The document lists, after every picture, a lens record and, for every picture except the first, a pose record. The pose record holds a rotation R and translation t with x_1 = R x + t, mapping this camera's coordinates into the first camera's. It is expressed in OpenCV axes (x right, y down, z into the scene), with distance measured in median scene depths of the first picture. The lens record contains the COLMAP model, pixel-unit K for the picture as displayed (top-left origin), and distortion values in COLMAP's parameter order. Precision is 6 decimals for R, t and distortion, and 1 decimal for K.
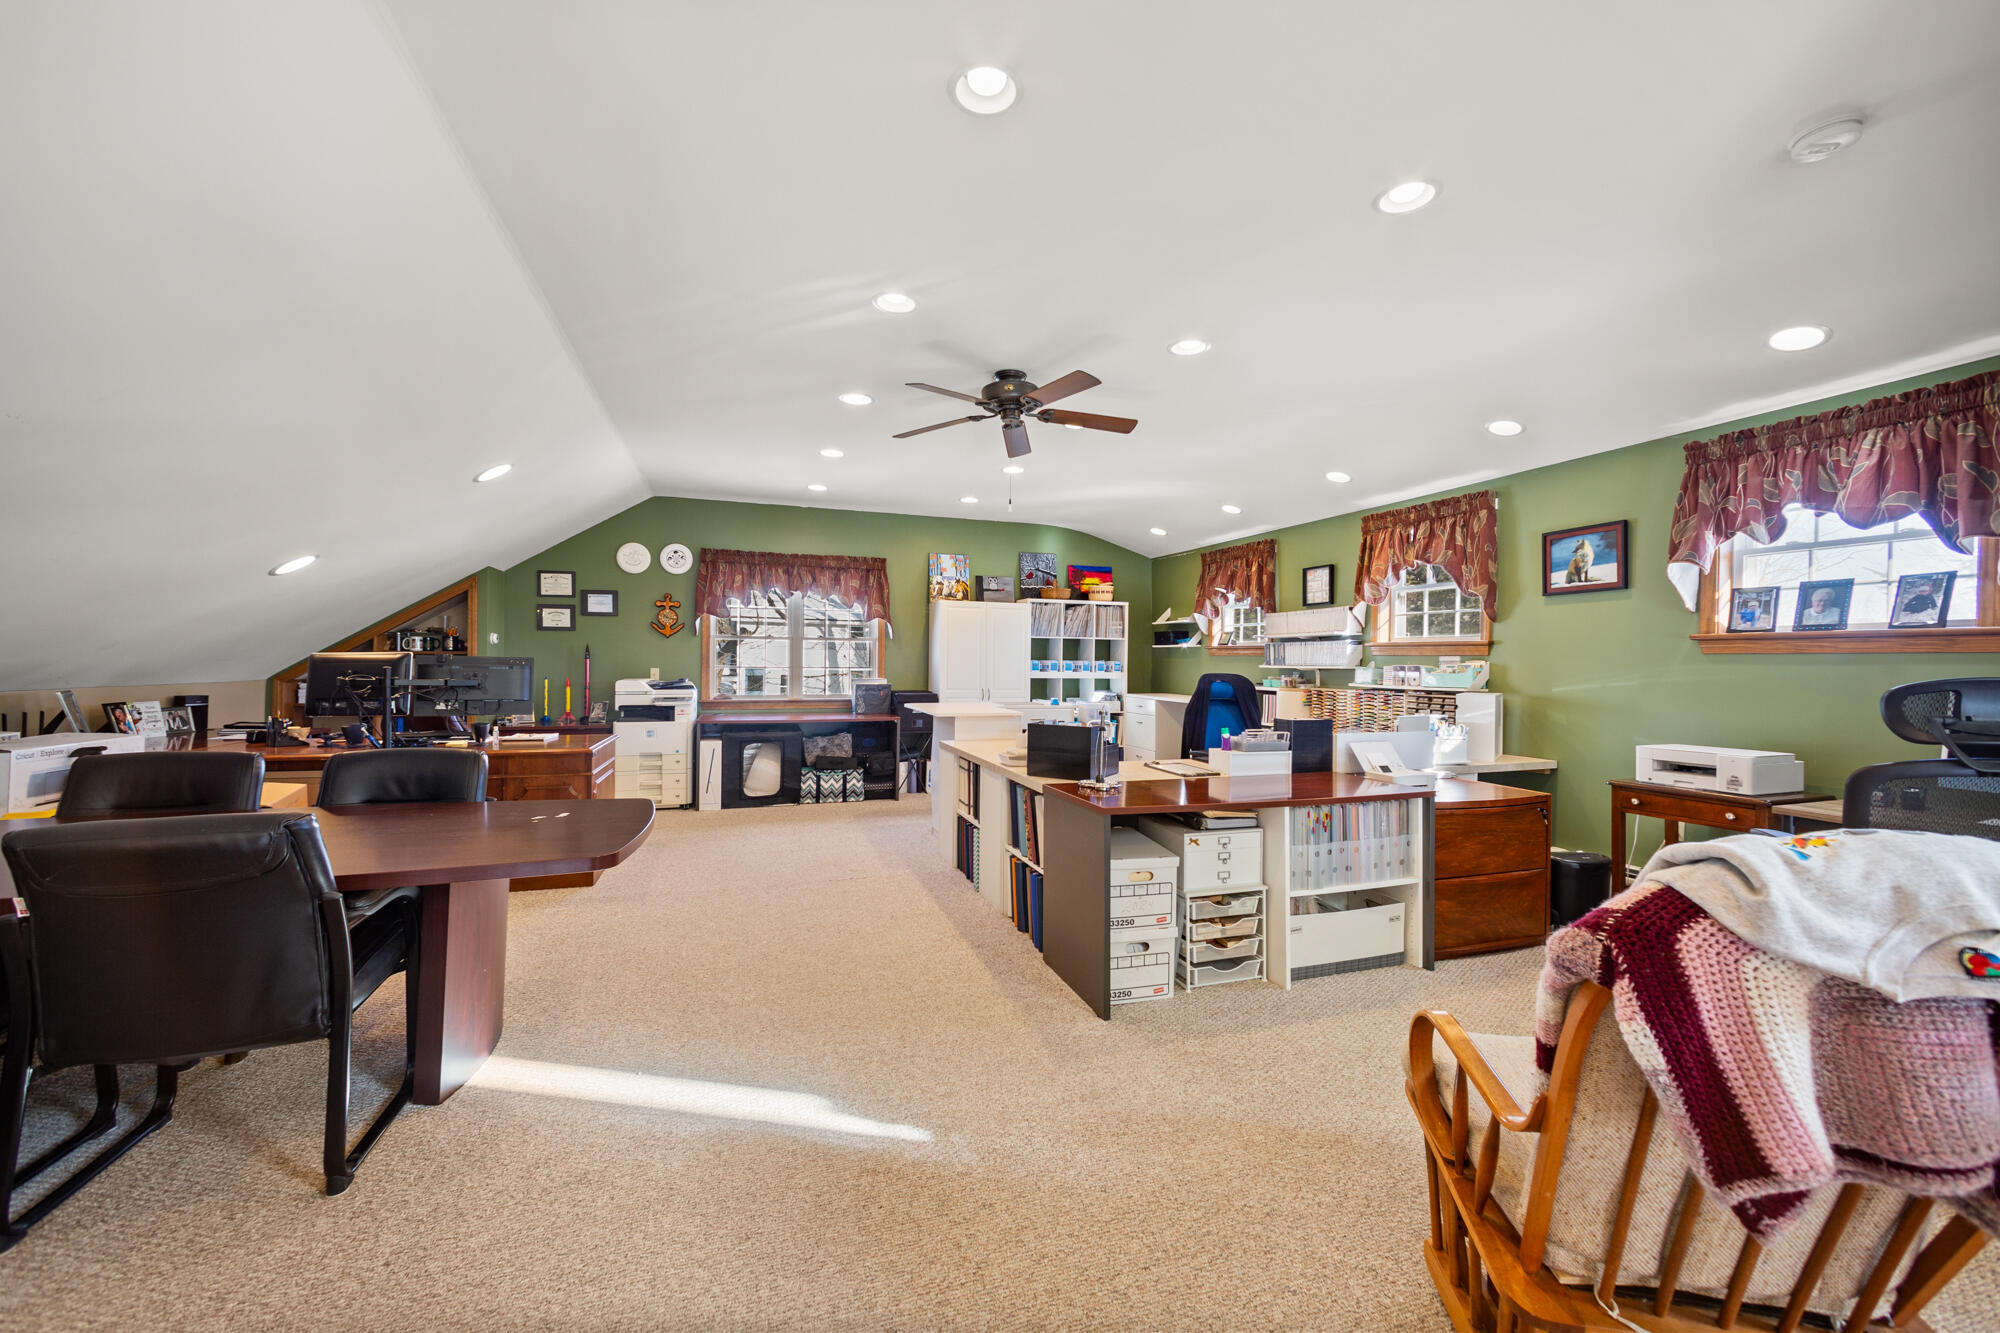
lens RADIAL K [[783.9, 0, 1004.3], [0, 783.9, 681.0], [0, 0, 1]] dist [-0.001692, -0.000801]
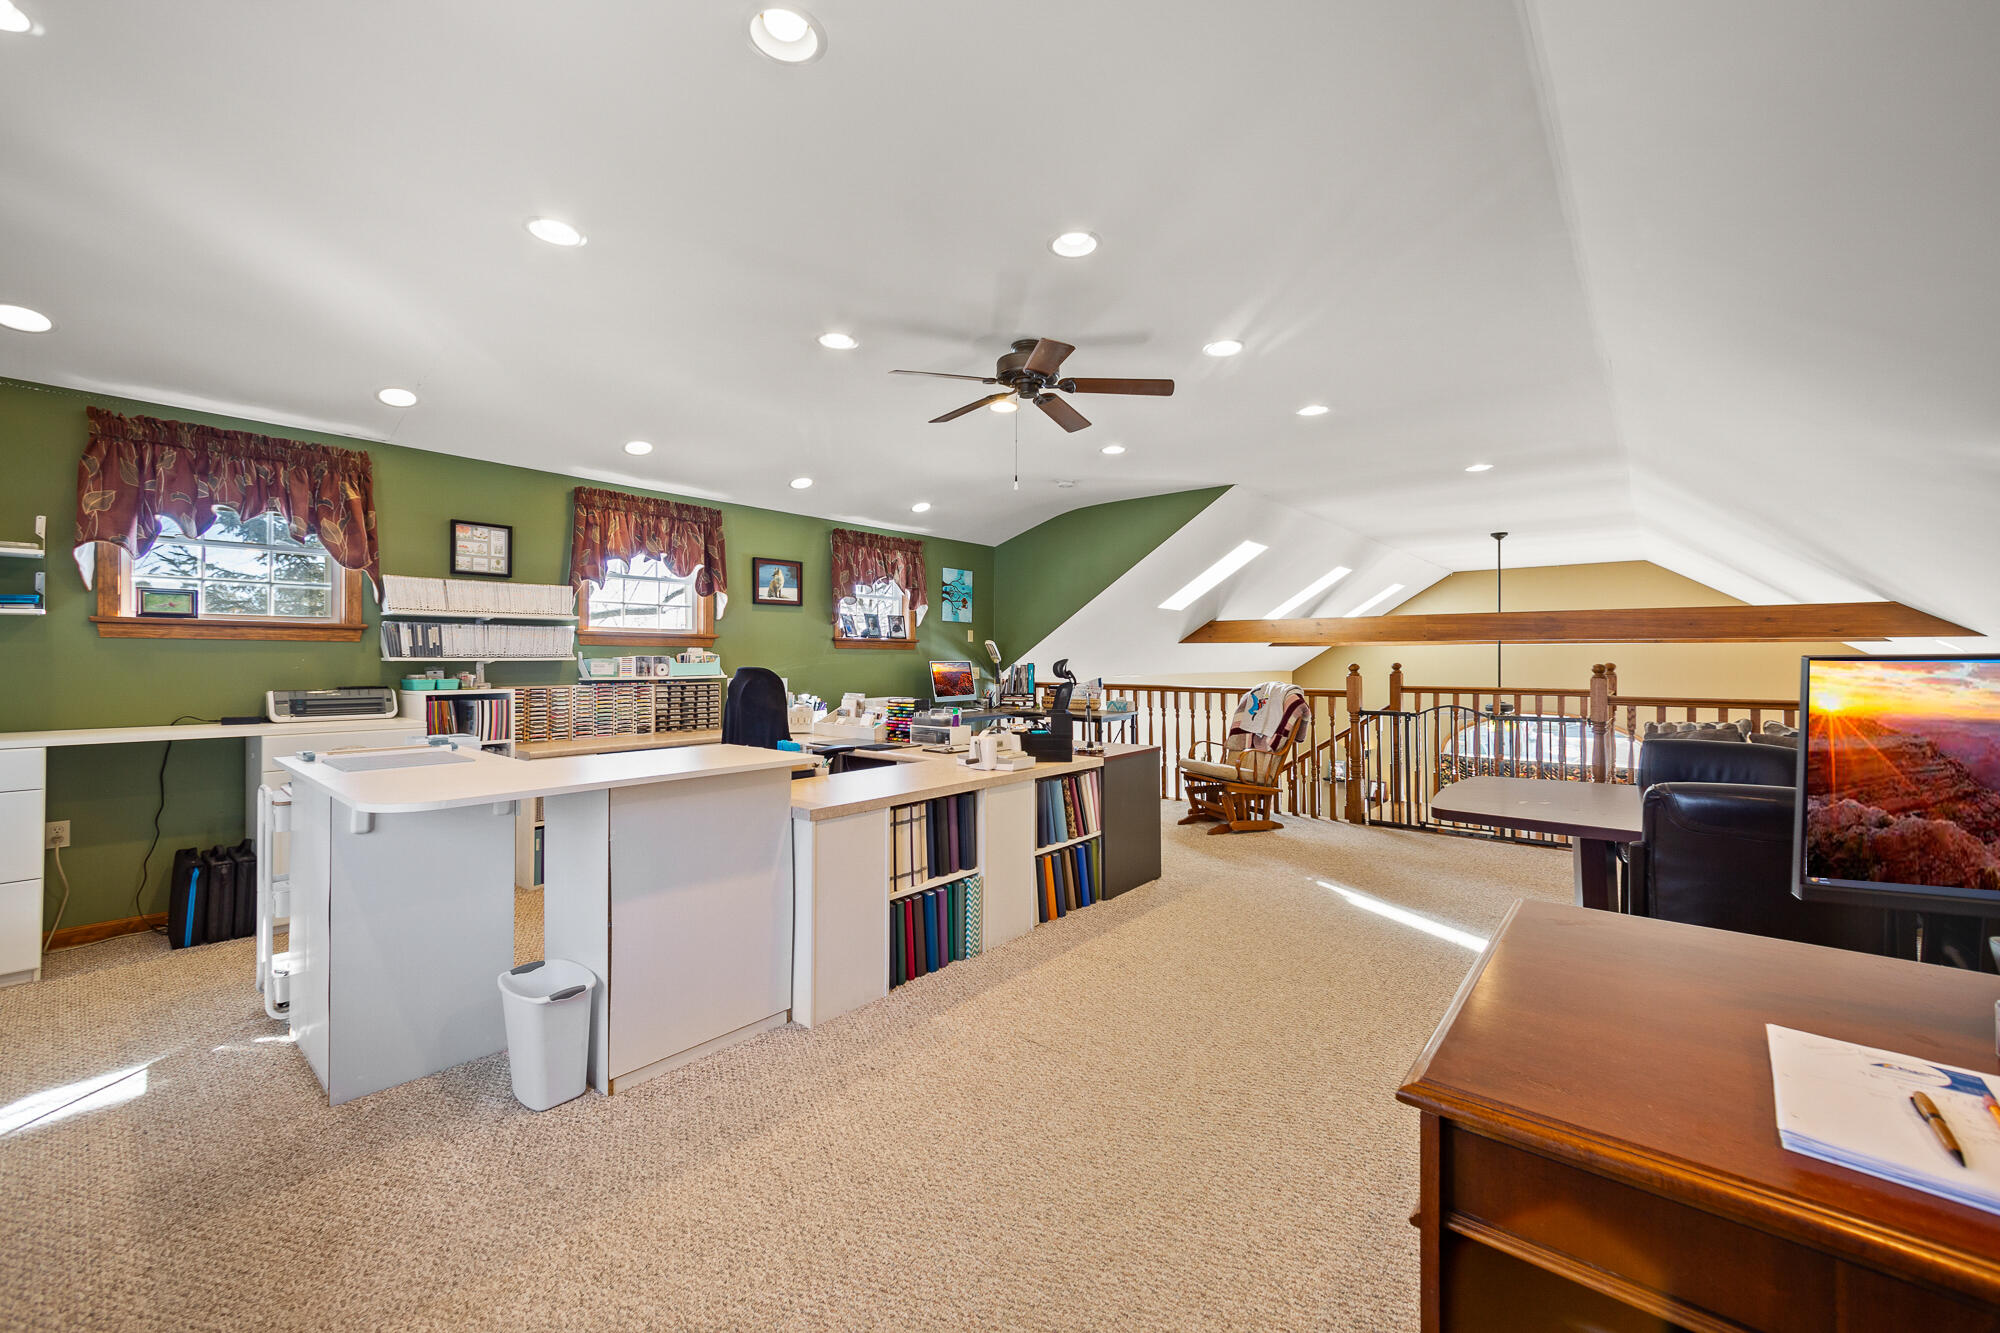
lens RADIAL K [[783.9, 0, 1004.3], [0, 783.9, 681.0], [0, 0, 1]] dist [-0.001692, -0.000801]
pose [[-0.528527, -0.032908, 0.848278, -0.716485], [0.017207, 0.998628, 0.049461, -0.037628], [-0.848742, 0.040738, -0.527236, 1.425032]]
